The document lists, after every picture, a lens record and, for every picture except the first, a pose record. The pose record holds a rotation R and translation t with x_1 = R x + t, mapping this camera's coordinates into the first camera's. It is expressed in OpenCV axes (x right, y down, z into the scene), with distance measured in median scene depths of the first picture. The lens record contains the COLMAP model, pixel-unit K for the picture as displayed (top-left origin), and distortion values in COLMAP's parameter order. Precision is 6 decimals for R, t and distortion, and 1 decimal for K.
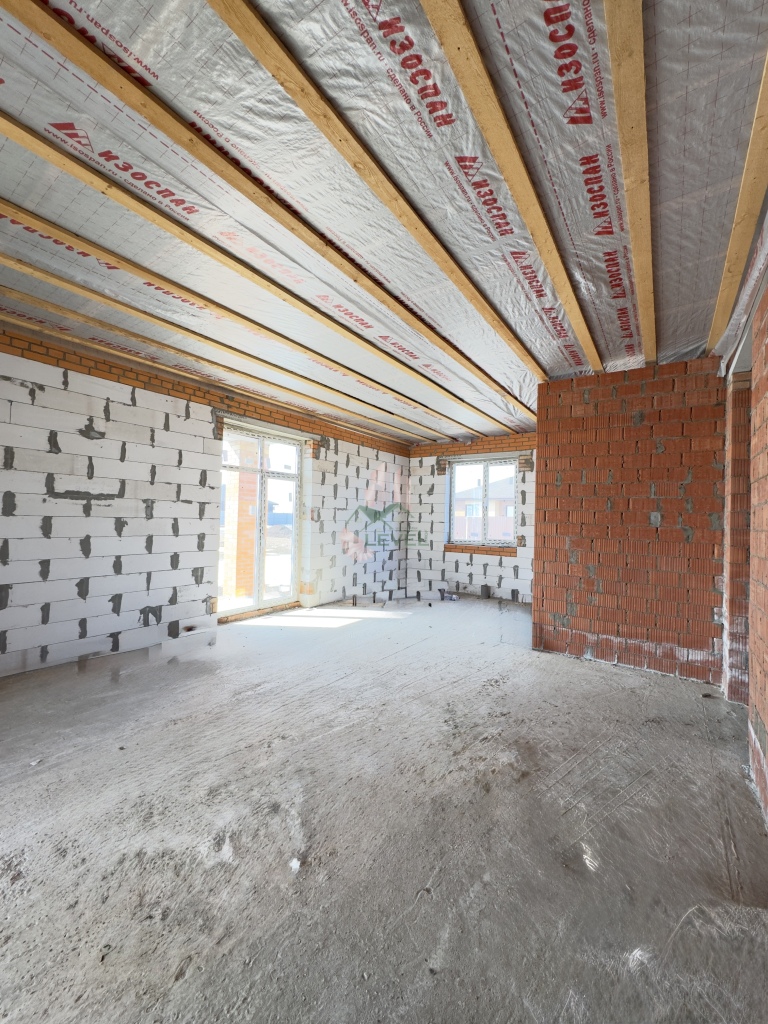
lens RADIAL K [[406.8, 0, 384.0], [0, 406.8, 512.0], [0, 0, 1]] dist [-0.003440, 0.000183]
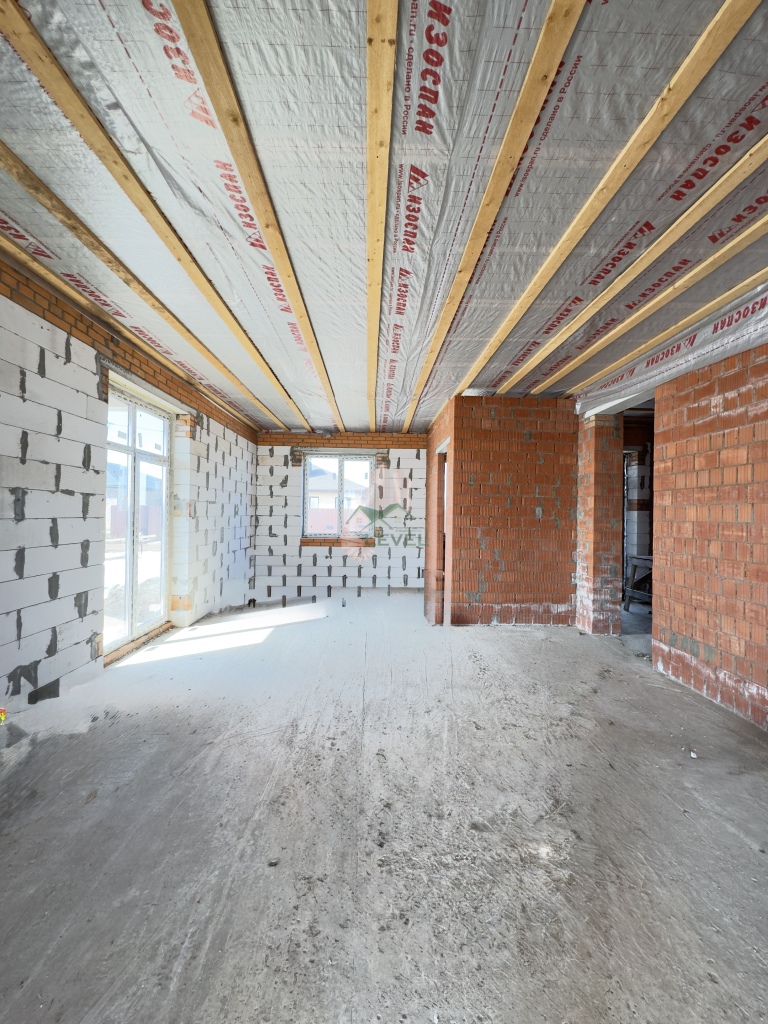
lens RADIAL K [[406.8, 0, 384.0], [0, 406.8, 512.0], [0, 0, 1]] dist [-0.003440, 0.000183]
pose [[0.802424, -0.009830, 0.596673, -0.477698], [-0.004438, 0.999738, 0.022437, -0.011078], [-0.596738, -0.020652, 0.802171, 0.191573]]
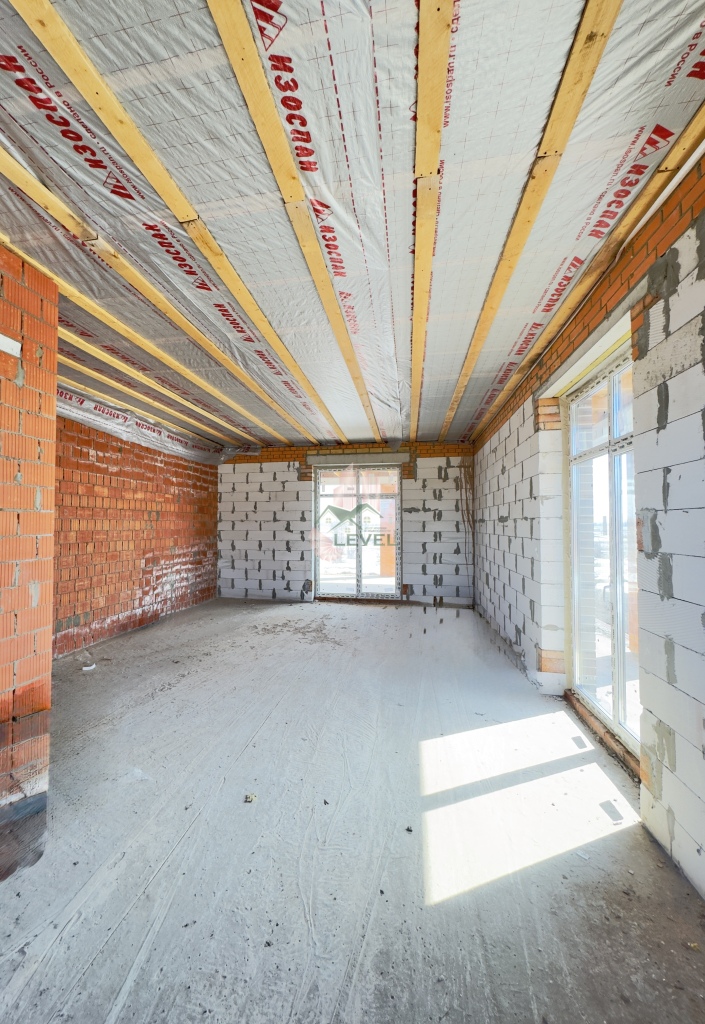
lens RADIAL K [[406.9, 0, 321.4], [0, 406.9, 511.6], [0, 0, 1]] dist [-0.001794, -0.000032]
pose [[-0.920581, -0.040323, -0.388463, 0.253662], [-0.020241, 0.998245, -0.055651, 0.016989], [0.390026, -0.043369, -0.919782, 1.658887]]
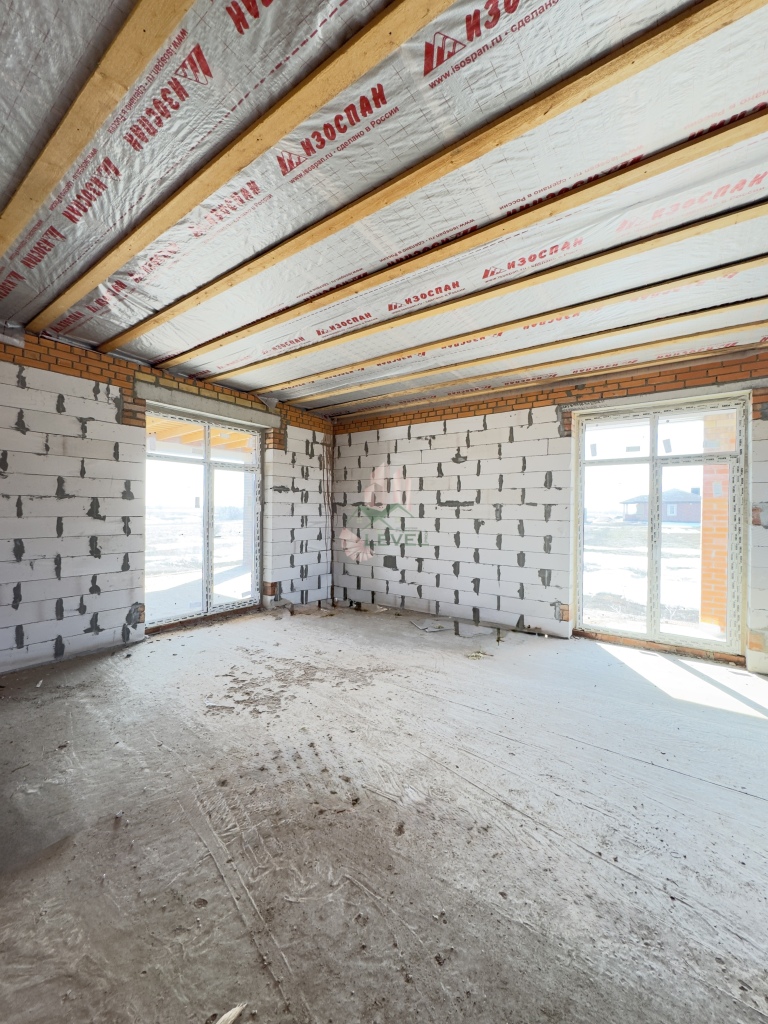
lens RADIAL K [[406.8, 0, 384.0], [0, 406.8, 512.0], [0, 0, 1]] dist [-0.003440, 0.000183]
pose [[-0.018481, -0.022241, -0.999582, 0.584131], [0.004125, 0.999742, -0.022321, 0.016873], [0.999821, -0.004536, -0.018385, 0.652106]]
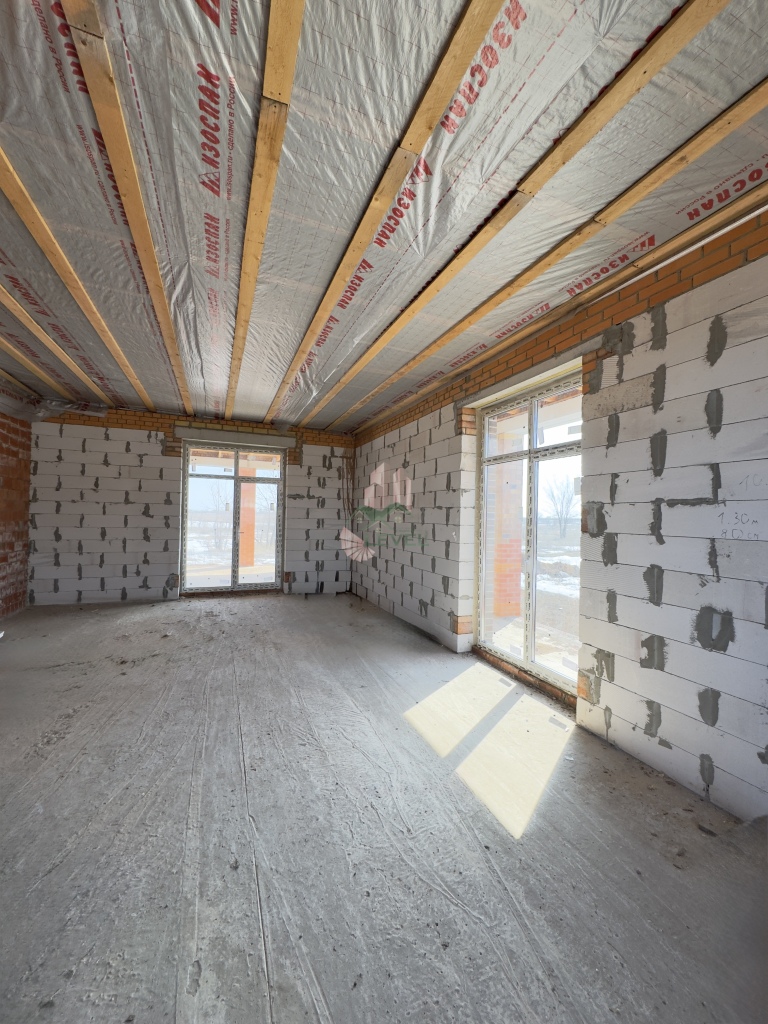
lens RADIAL K [[406.8, 0, 384.0], [0, 406.8, 512.0], [0, 0, 1]] dist [-0.003440, 0.000183]
pose [[-0.542486, -0.045655, -0.838823, 0.444714], [-0.023040, 0.998955, -0.039470, 0.029001], [0.839749, -0.002086, -0.542971, 1.463594]]
